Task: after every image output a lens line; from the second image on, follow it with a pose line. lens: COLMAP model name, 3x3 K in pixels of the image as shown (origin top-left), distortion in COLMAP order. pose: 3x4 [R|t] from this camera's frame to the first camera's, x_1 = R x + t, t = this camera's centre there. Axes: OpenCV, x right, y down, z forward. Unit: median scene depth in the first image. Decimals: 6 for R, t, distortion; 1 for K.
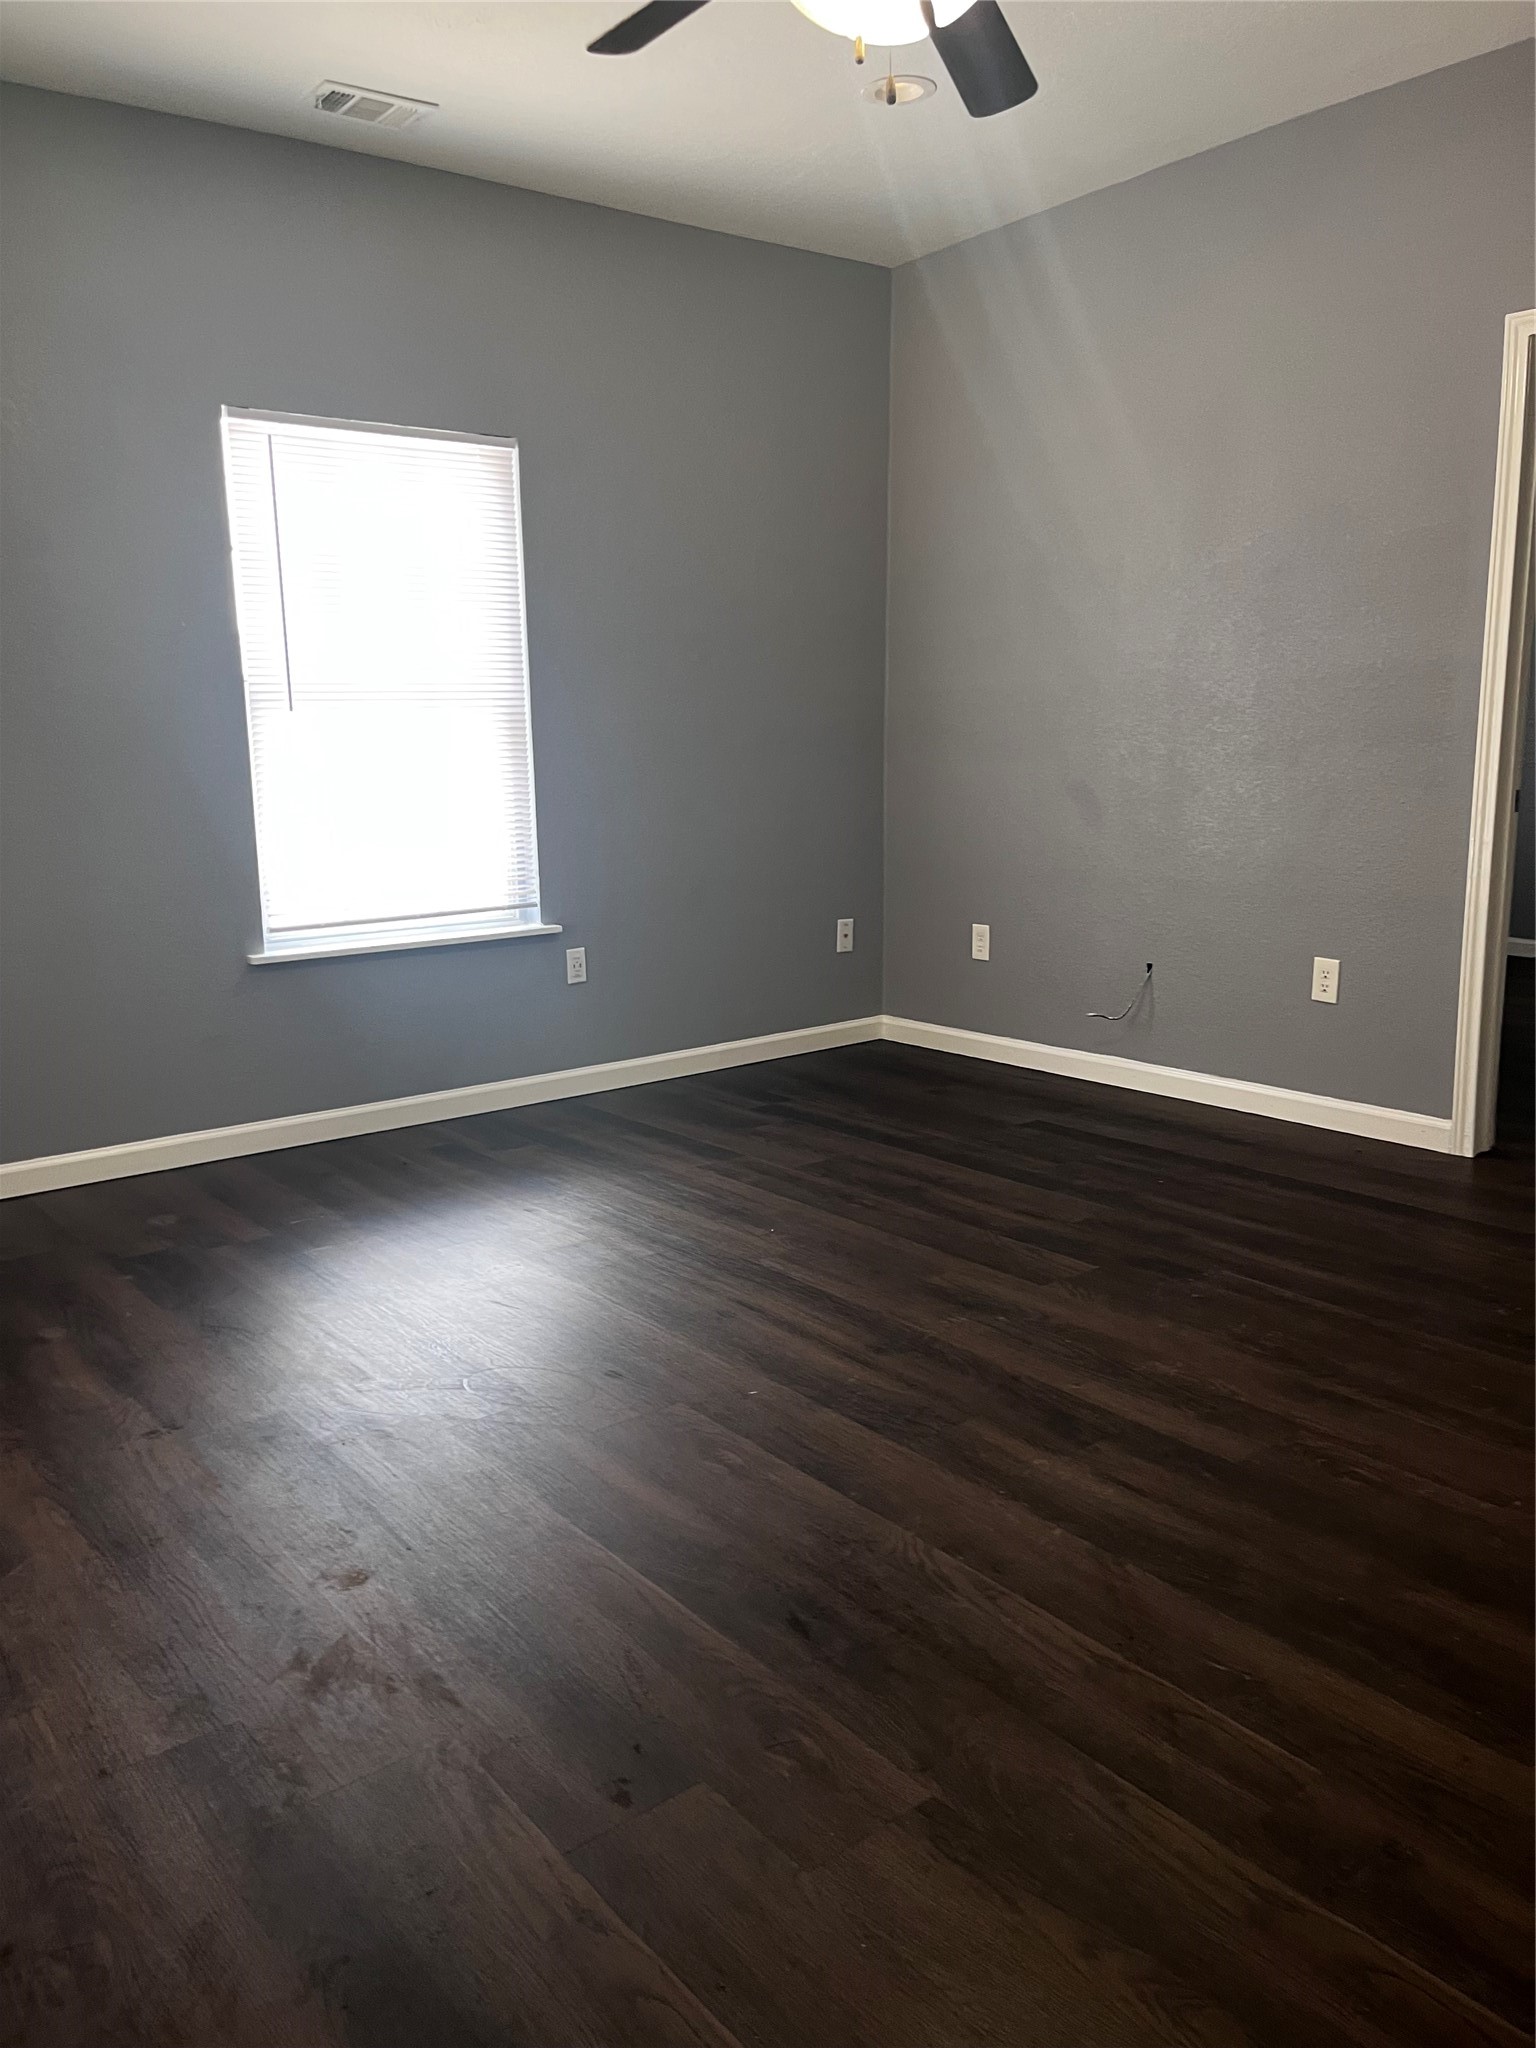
lens RADIAL K [[1557.6, 0, 780.7], [0, 1557.6, 1021.1], [0, 0, 1]] dist [0.008702, -0.004746]
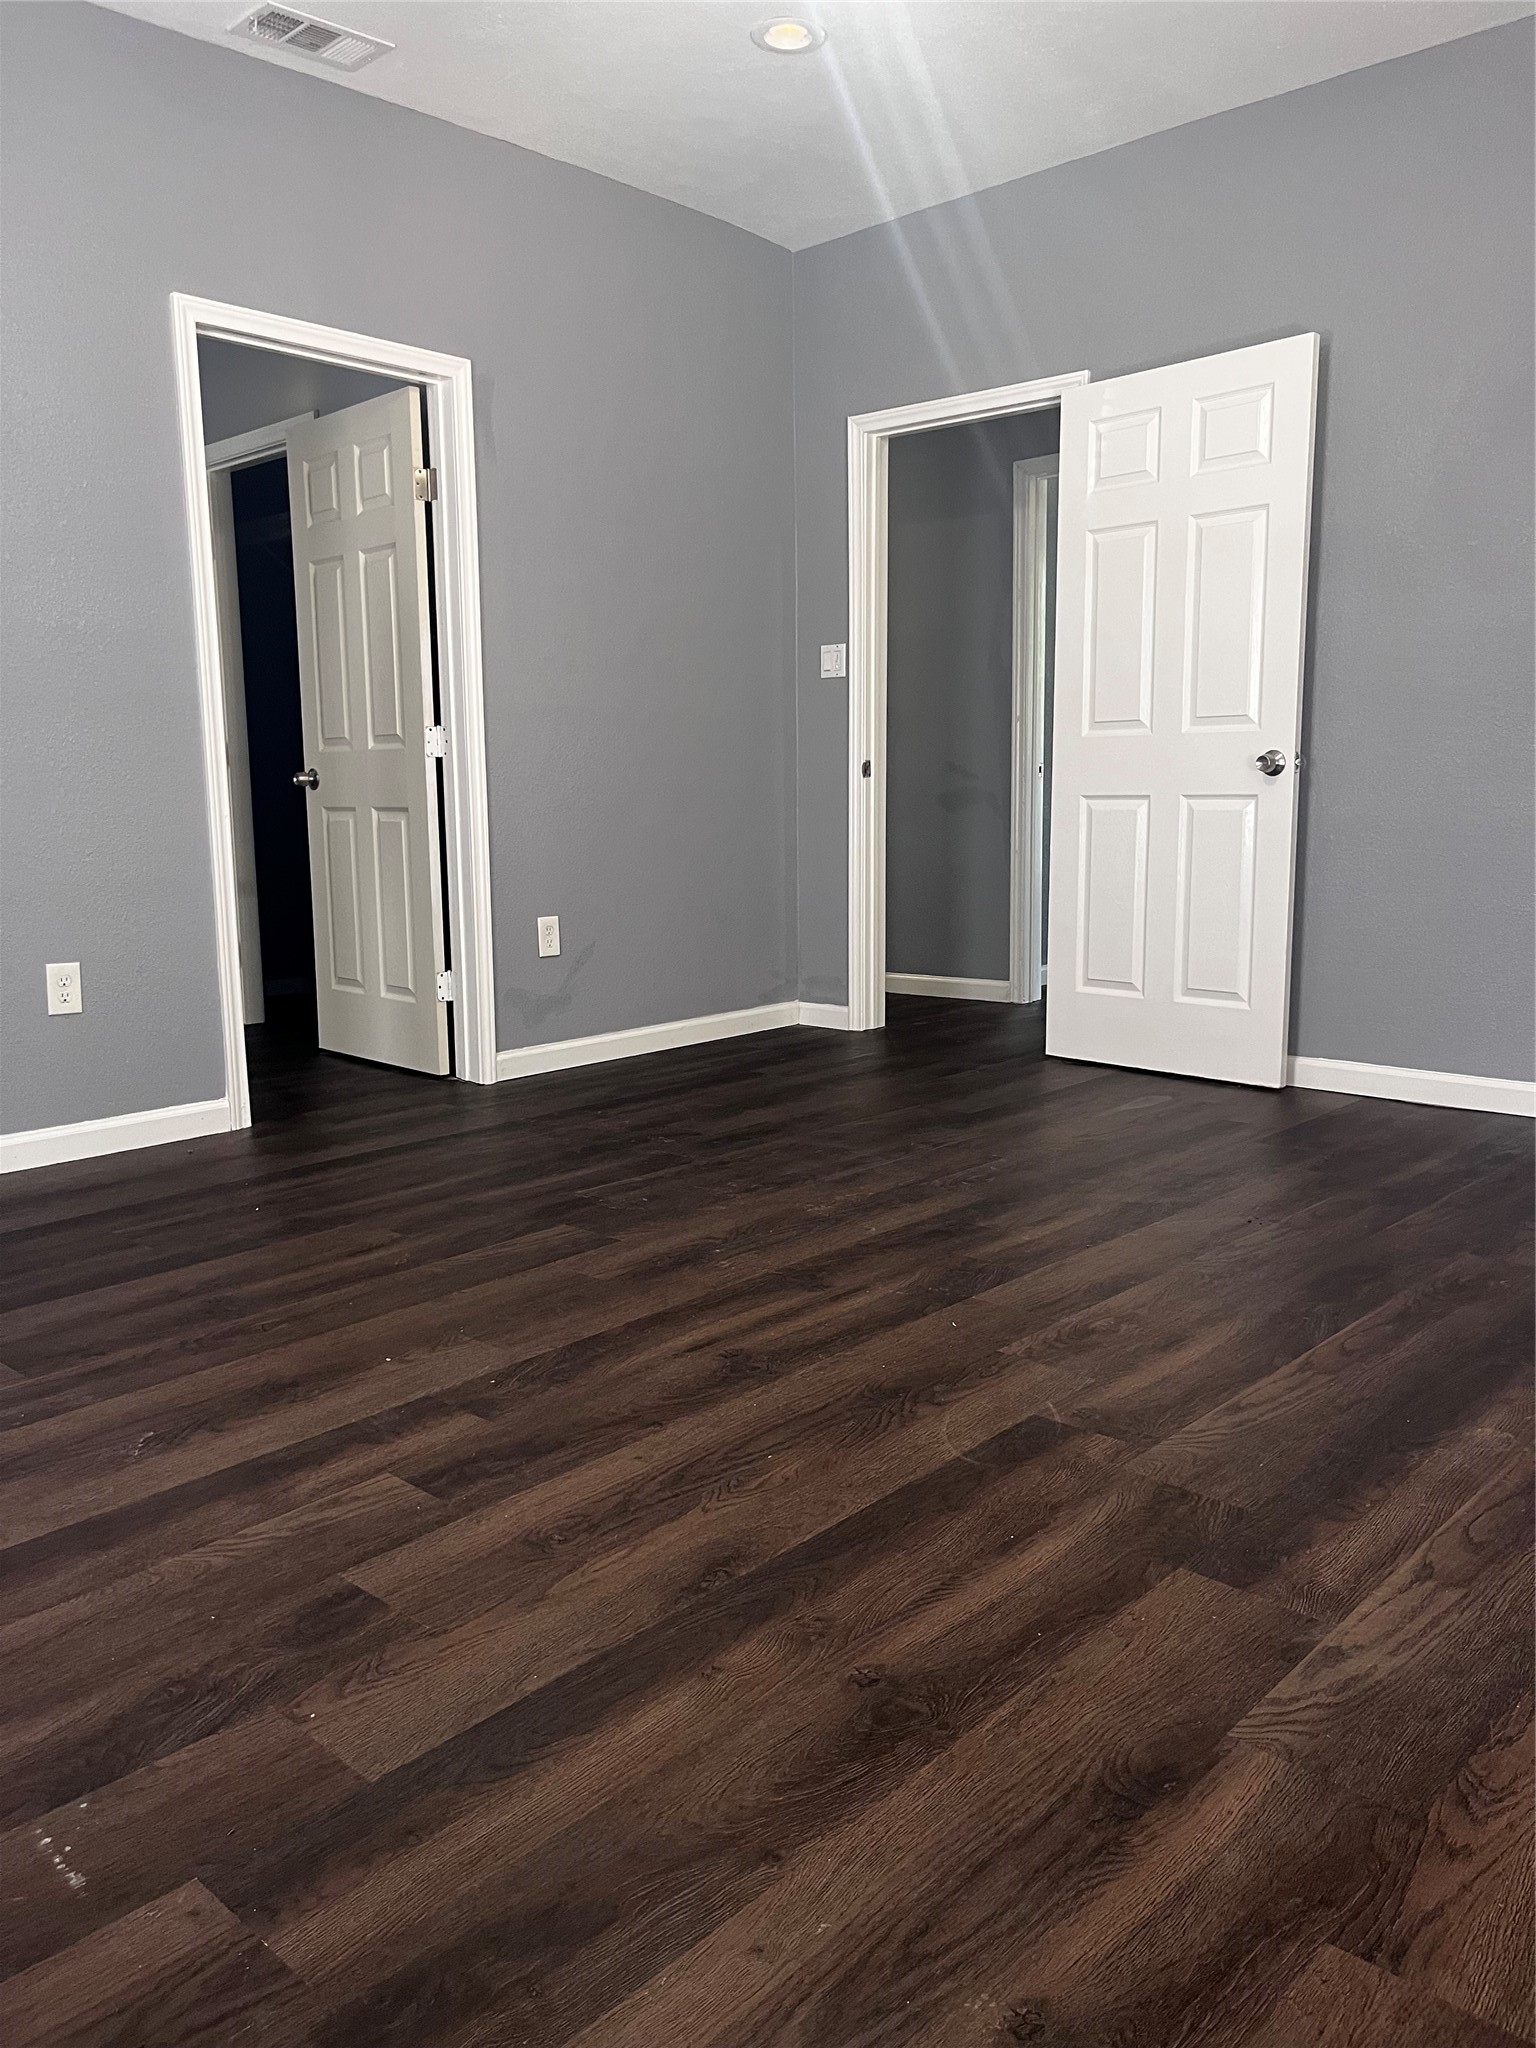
lens RADIAL K [[1532.6, 0, 768.0], [0, 1532.6, 1024.0], [0, 0, 1]] dist [0.015223, -0.000457]
pose [[-0.136670, -0.136867, 0.981116, -0.825525], [0.203034, 0.965514, 0.162973, -0.102080], [-0.969587, 0.221473, -0.104168, 1.088307]]
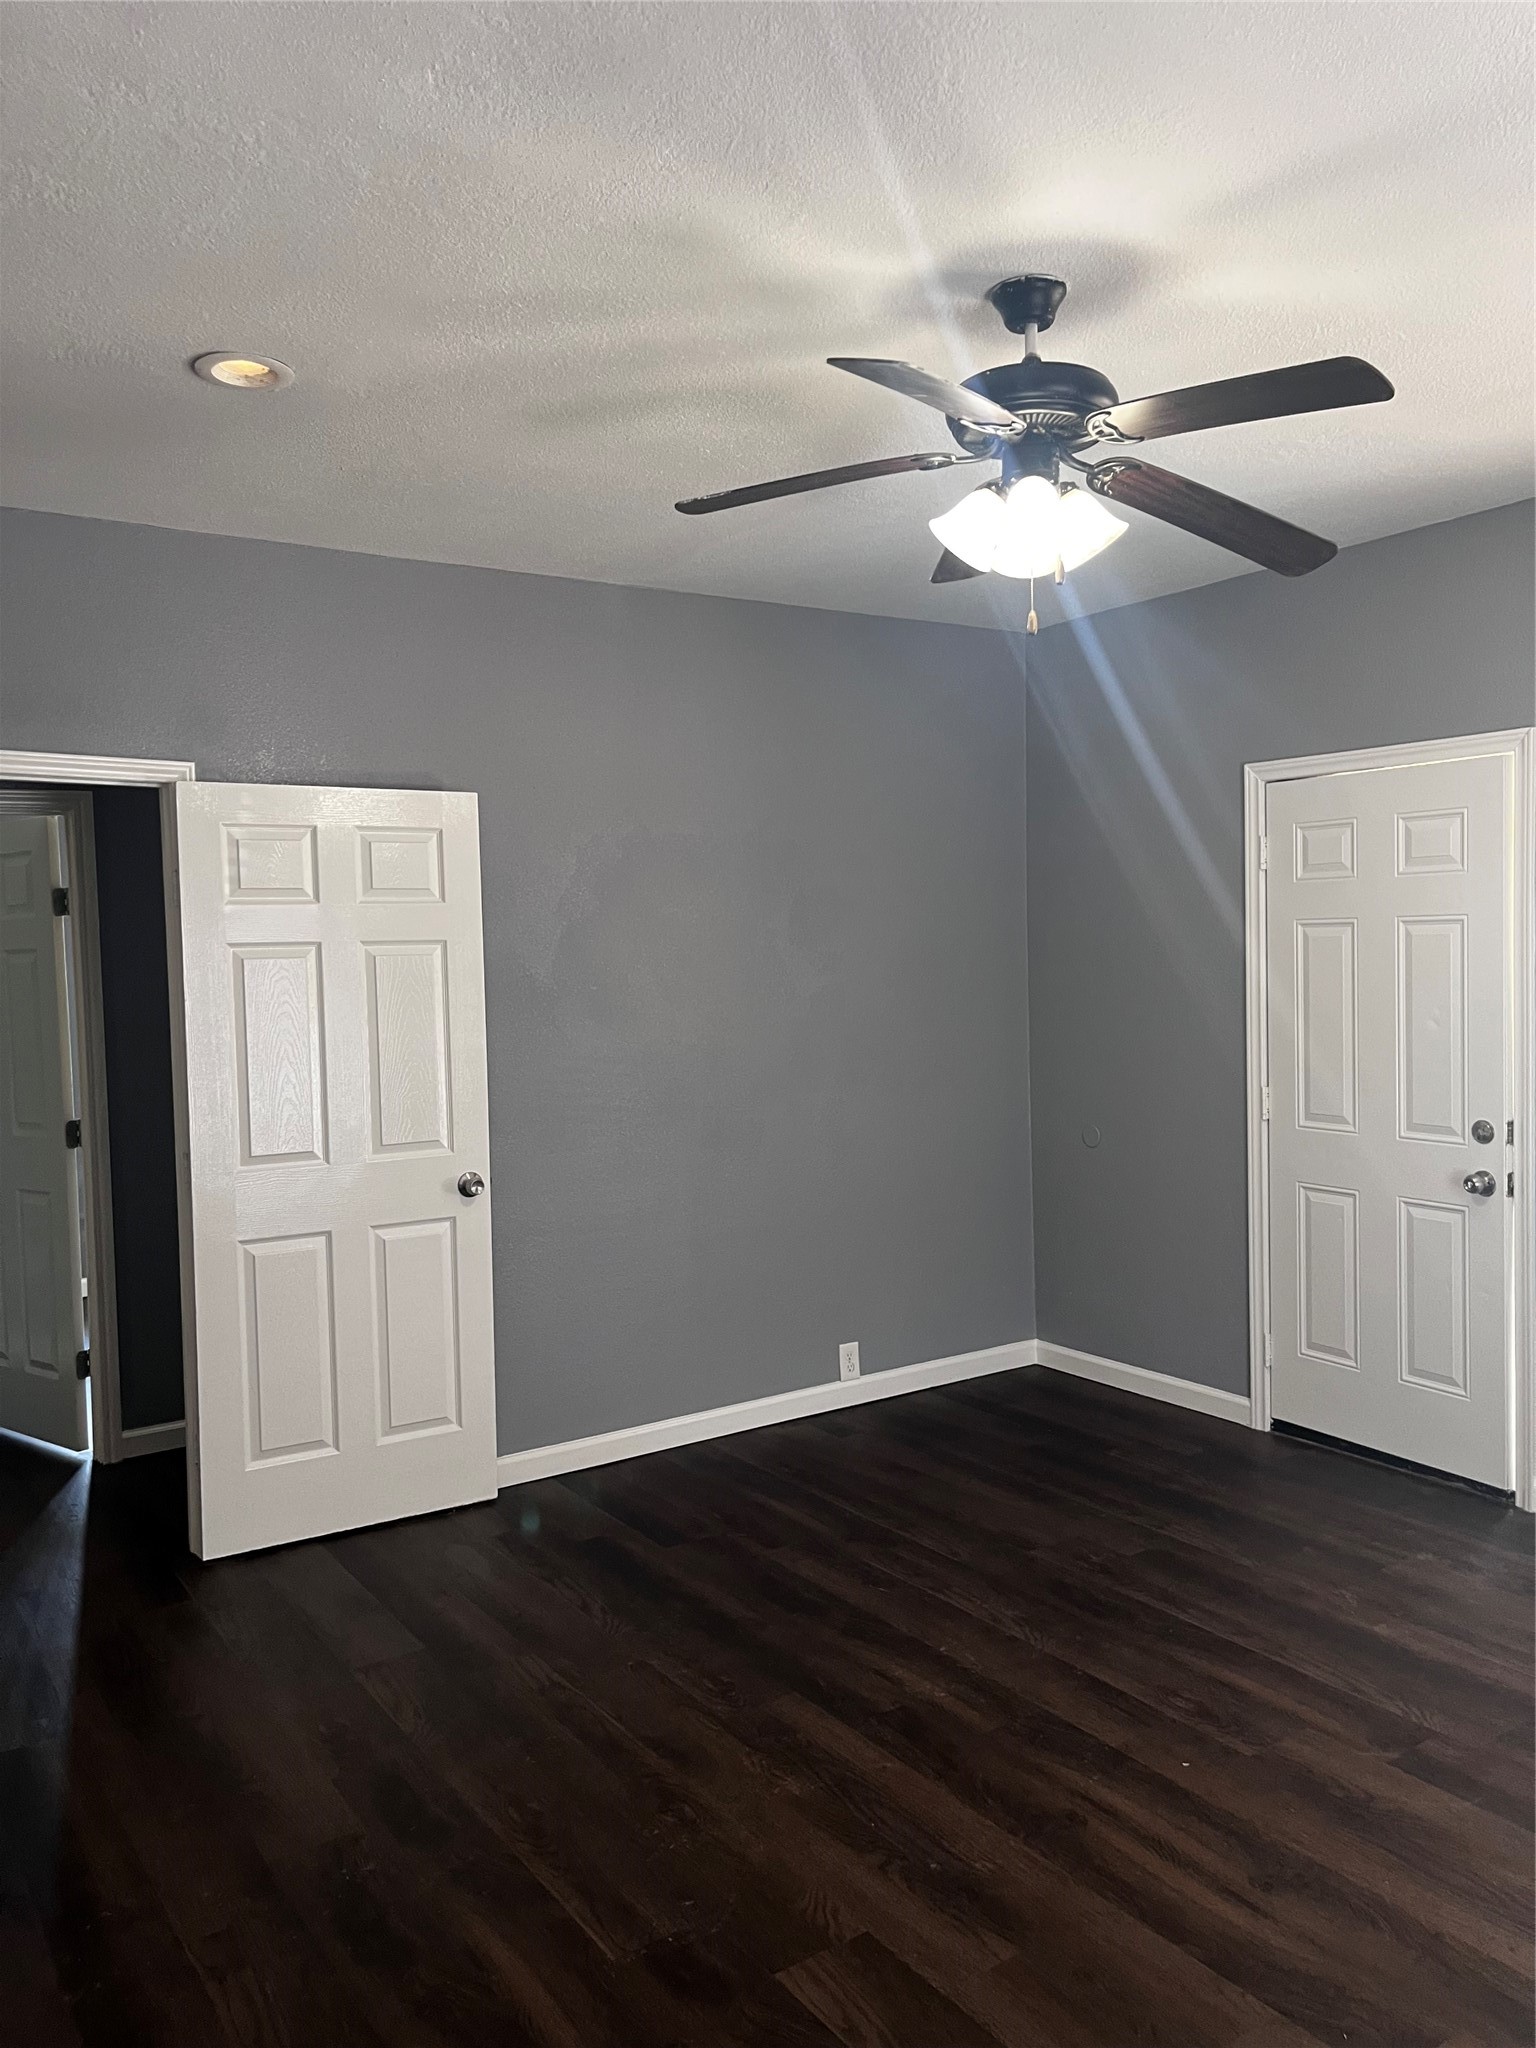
lens RADIAL K [[1557.6, 0, 780.7], [0, 1557.6, 1021.1], [0, 0, 1]] dist [0.008702, -0.004746]
pose [[-0.995844, 0.036427, 0.083471, 0.143703], [0.055440, 0.969614, 0.238275, -0.506322], [-0.072255, 0.241913, -0.967604, 1.823833]]
